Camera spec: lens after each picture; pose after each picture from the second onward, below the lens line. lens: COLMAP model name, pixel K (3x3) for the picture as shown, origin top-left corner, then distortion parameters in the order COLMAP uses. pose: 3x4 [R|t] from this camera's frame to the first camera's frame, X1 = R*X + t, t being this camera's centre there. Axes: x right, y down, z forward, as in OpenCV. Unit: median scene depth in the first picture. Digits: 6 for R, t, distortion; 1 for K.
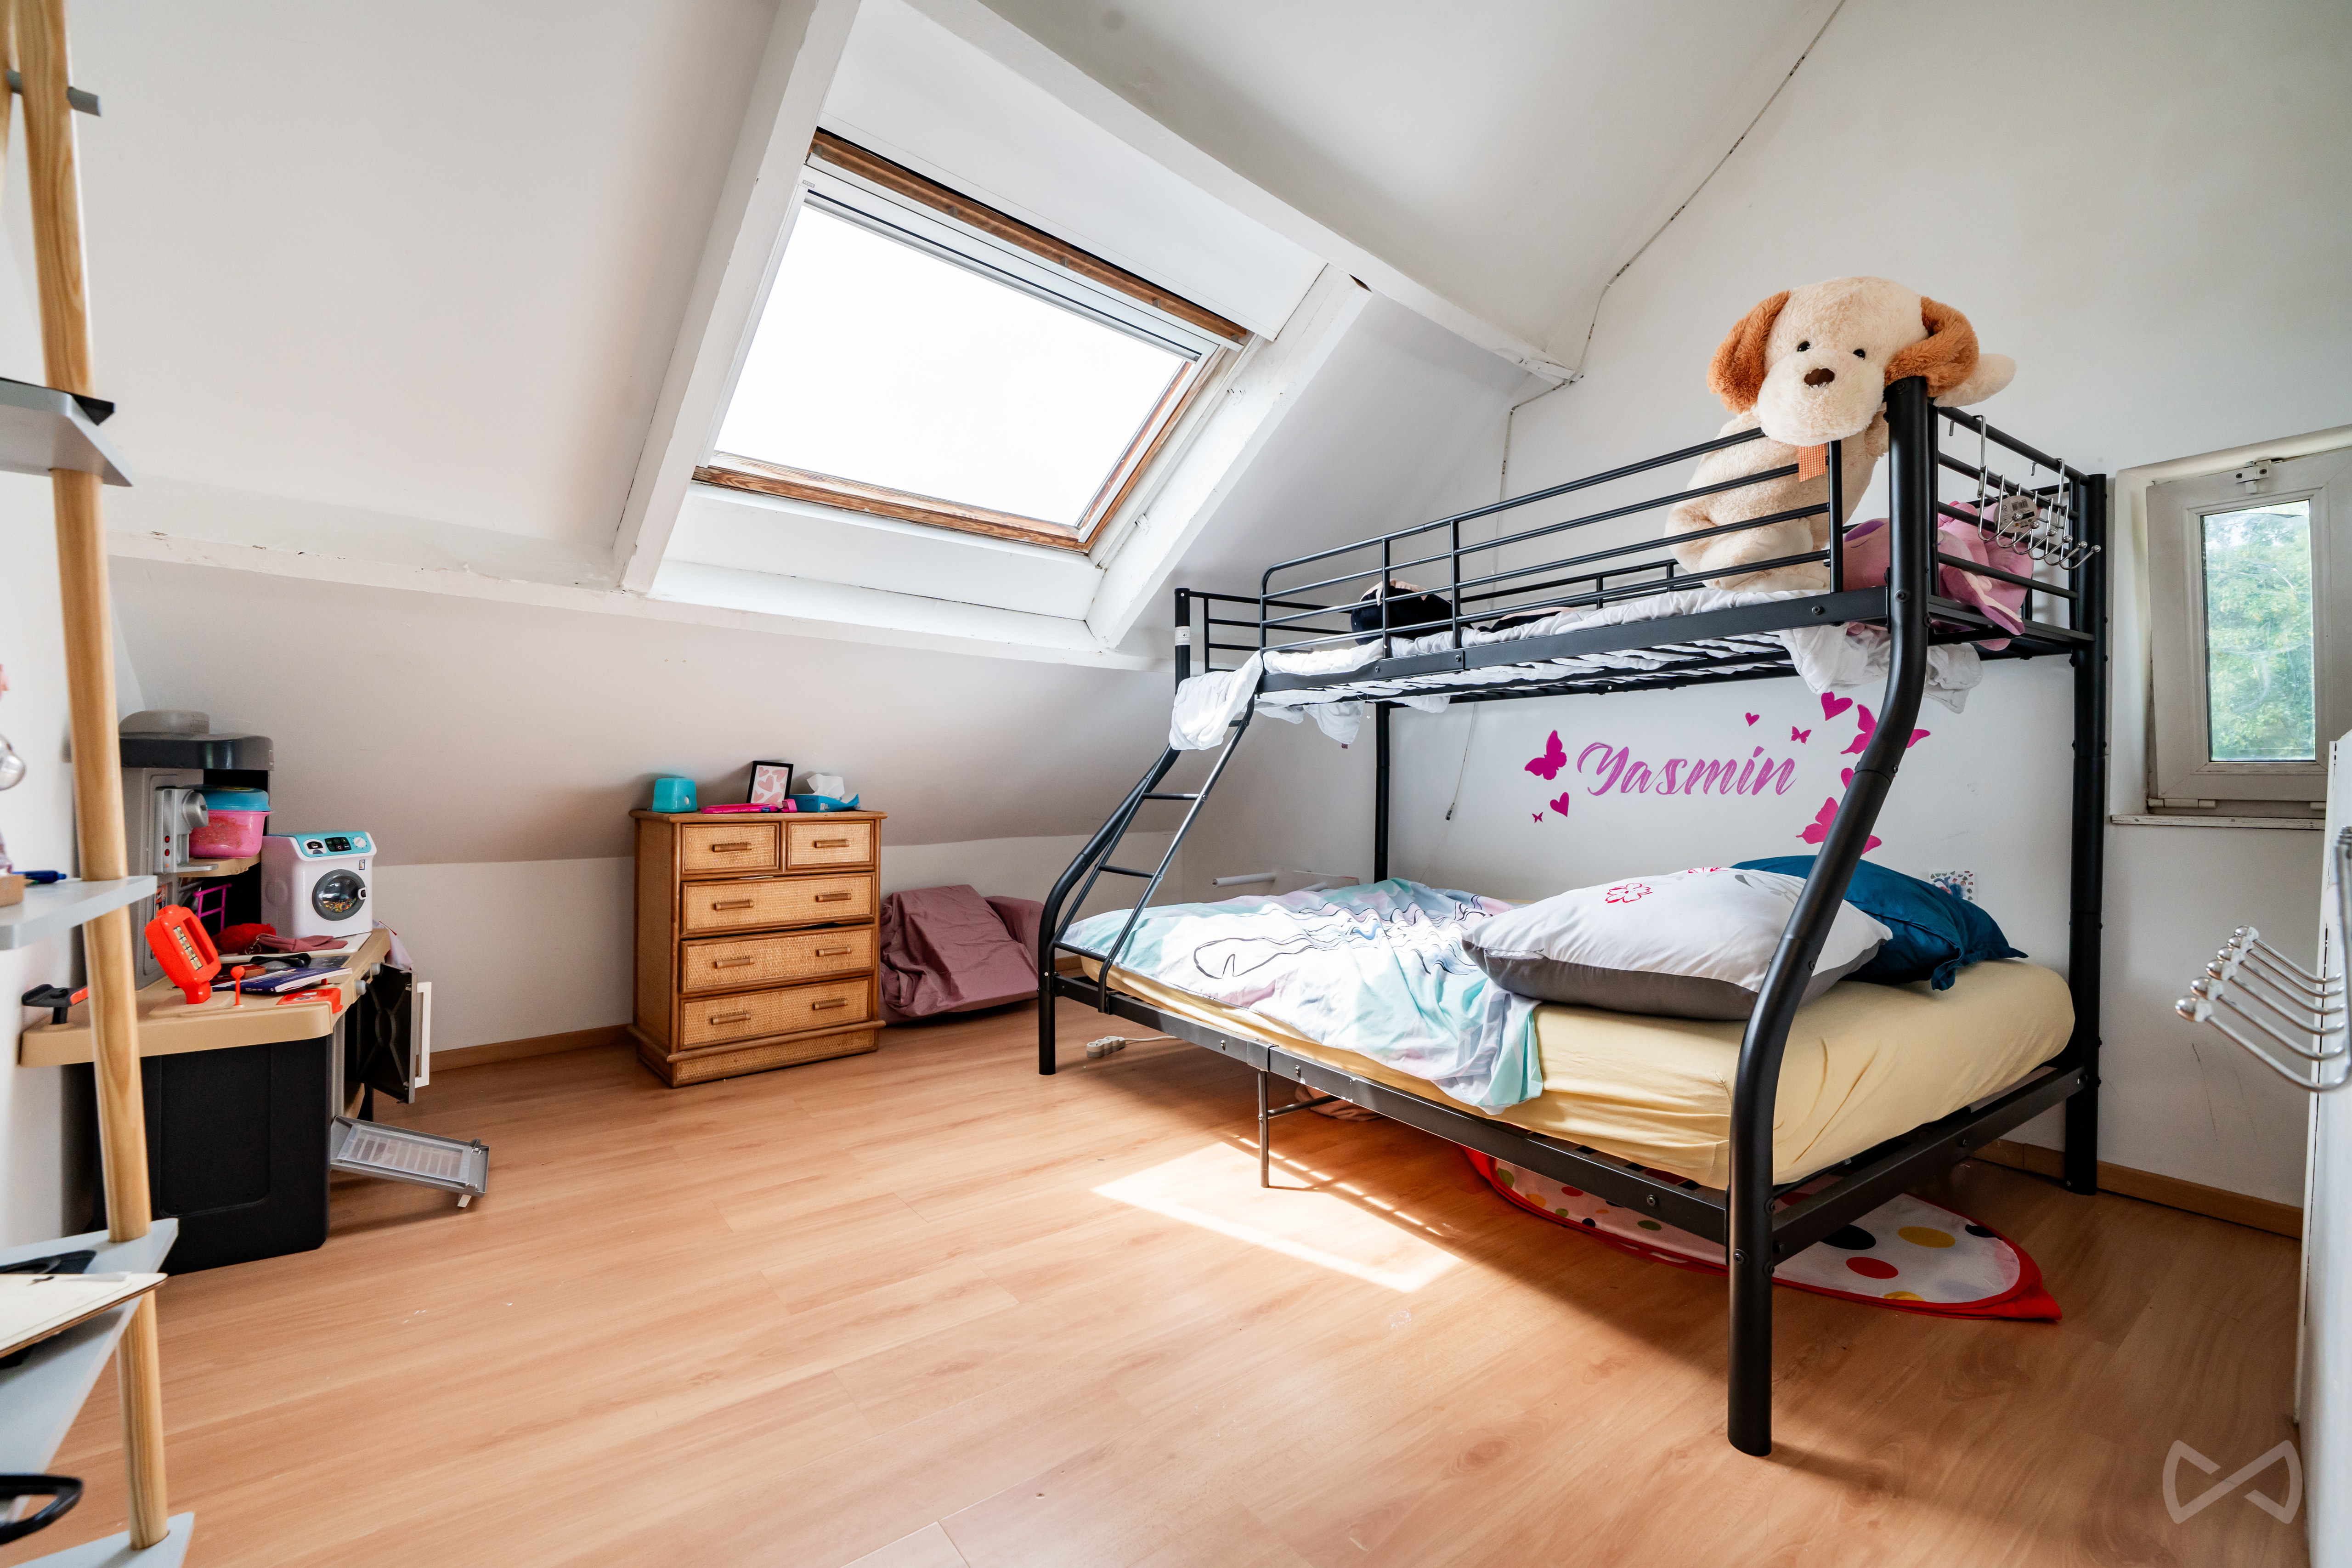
lens RADIAL K [[994.9, 0, 1178.9], [0, 994.9, 778.7], [0, 0, 1]] dist [0.000313, -0.000001]
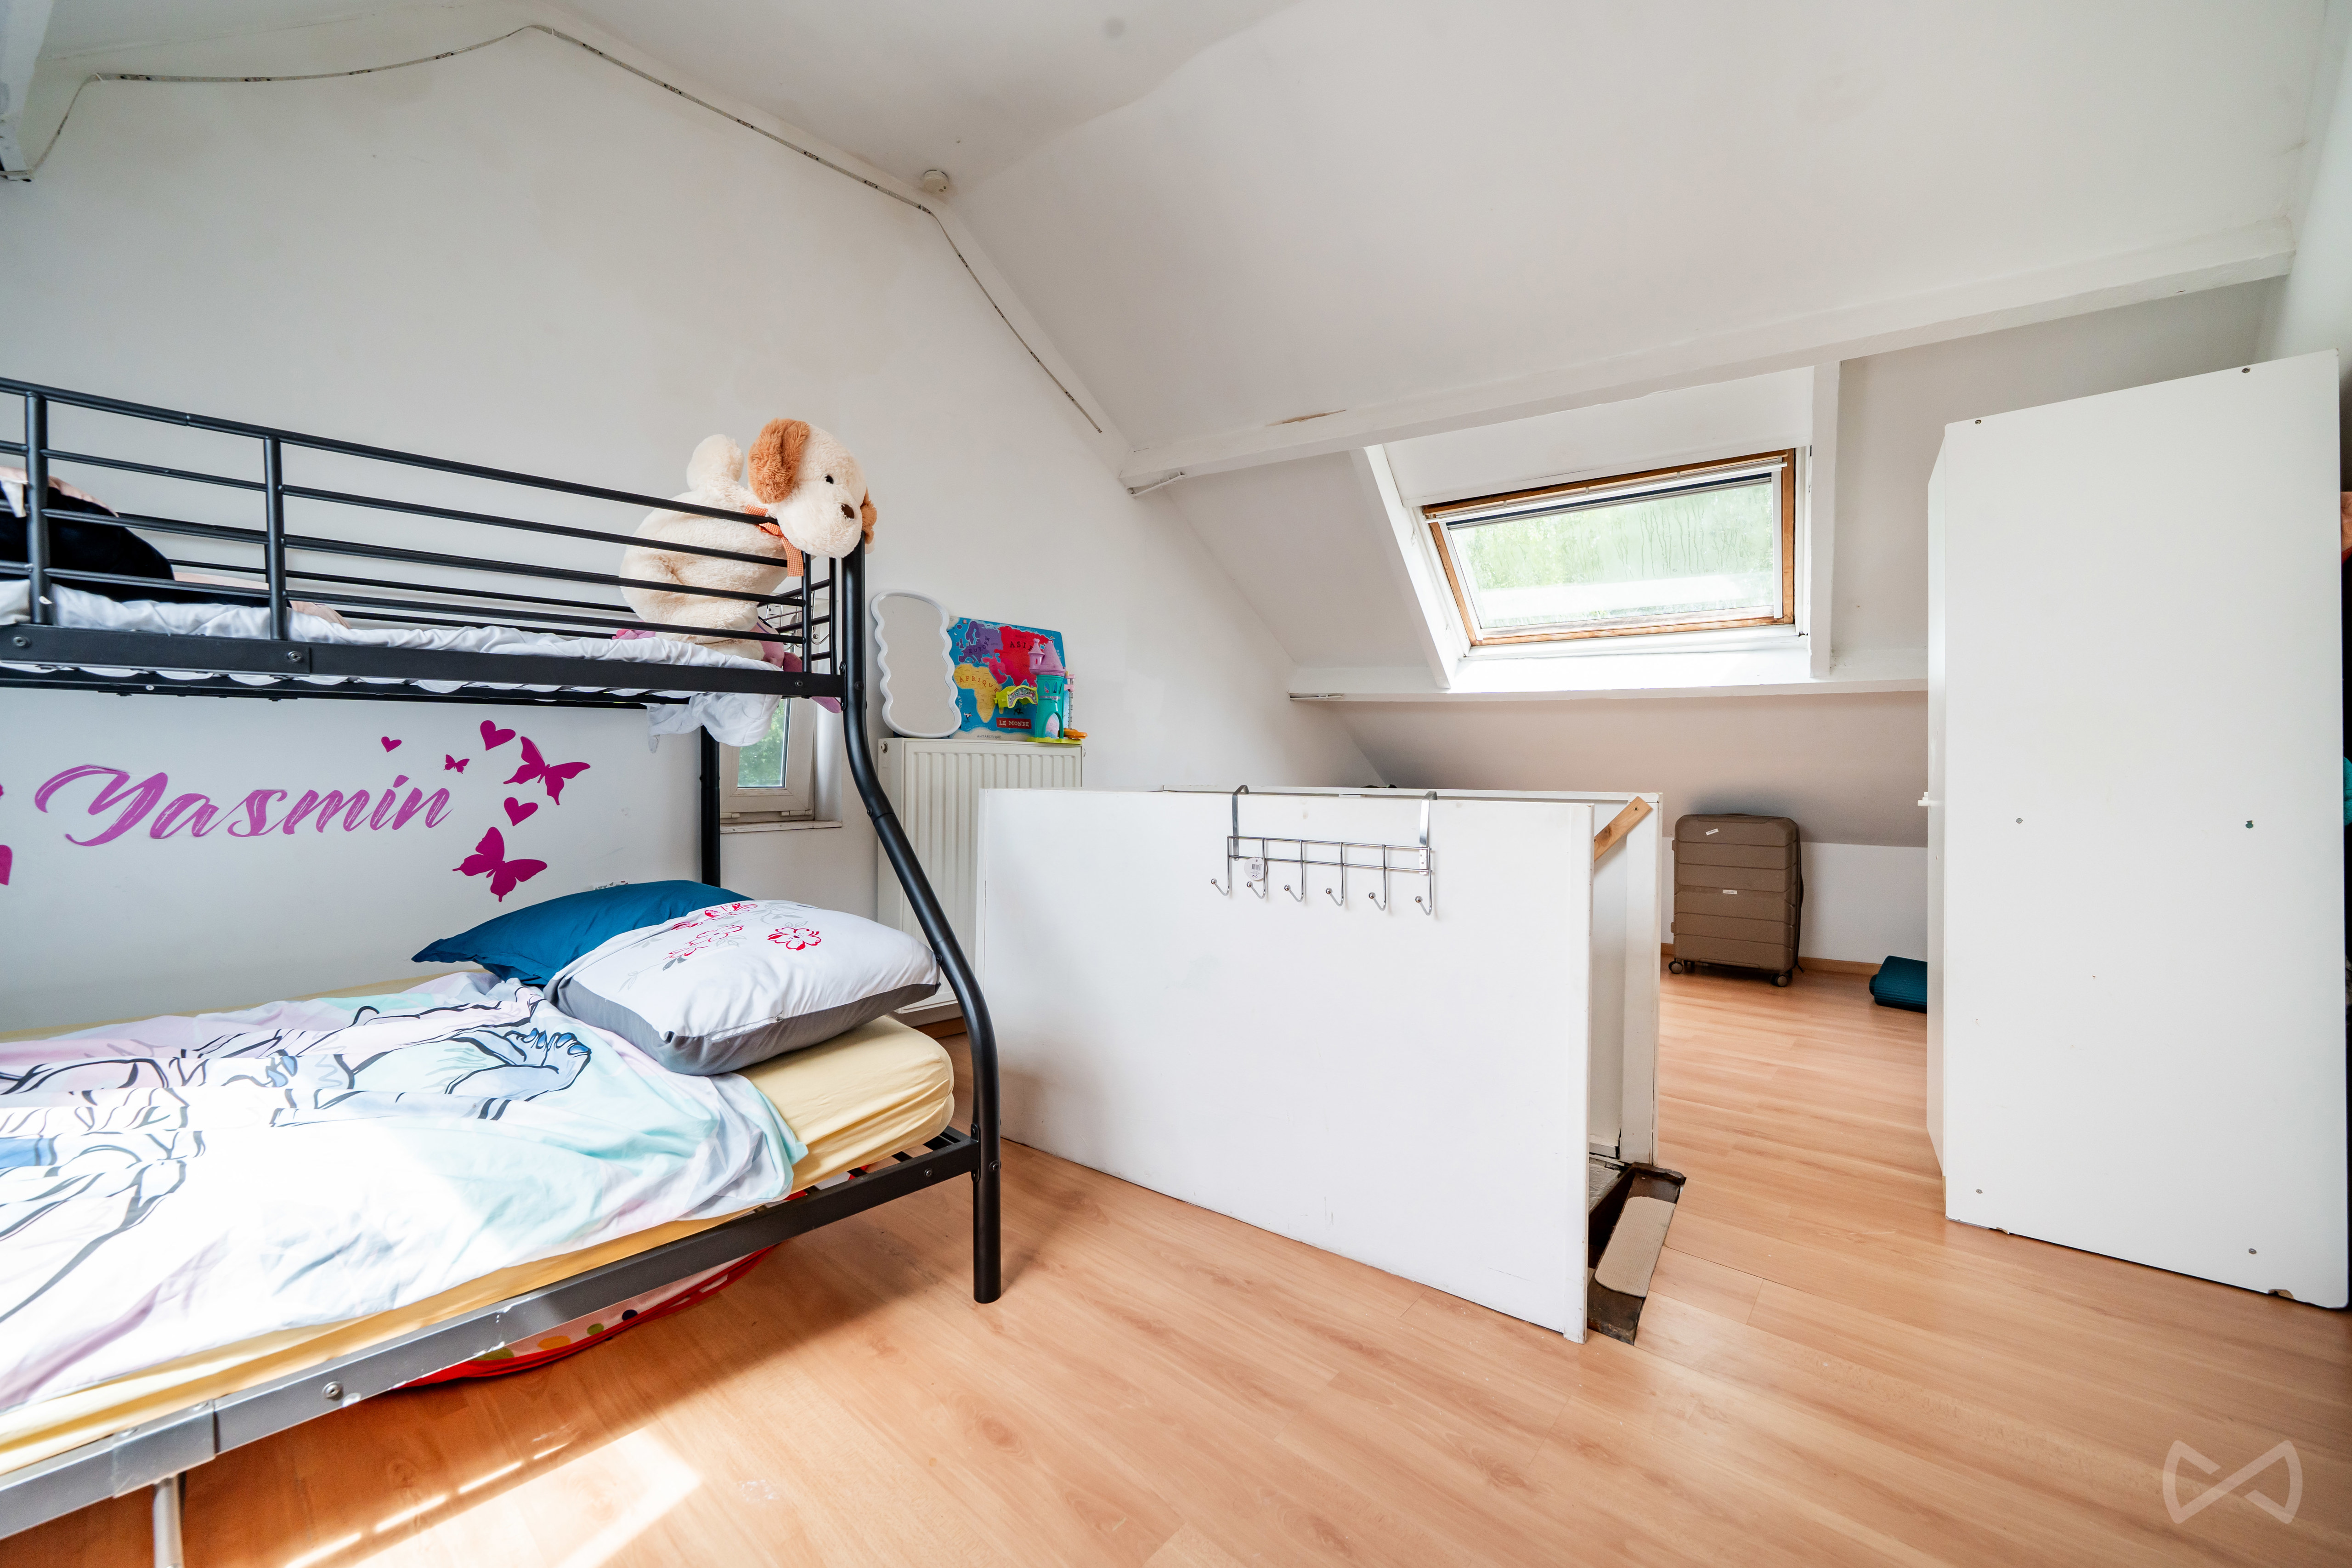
lens RADIAL K [[884.4, 0, 1178.4], [0, 884.4, 777.2], [0, 0, 1]] dist [-0.000876, -0.000073]
pose [[-0.197105, -0.017096, 0.980233, -0.369014], [-0.000375, 0.999849, 0.017362, -0.048945], [-0.980382, 0.003055, -0.197081, 0.512442]]
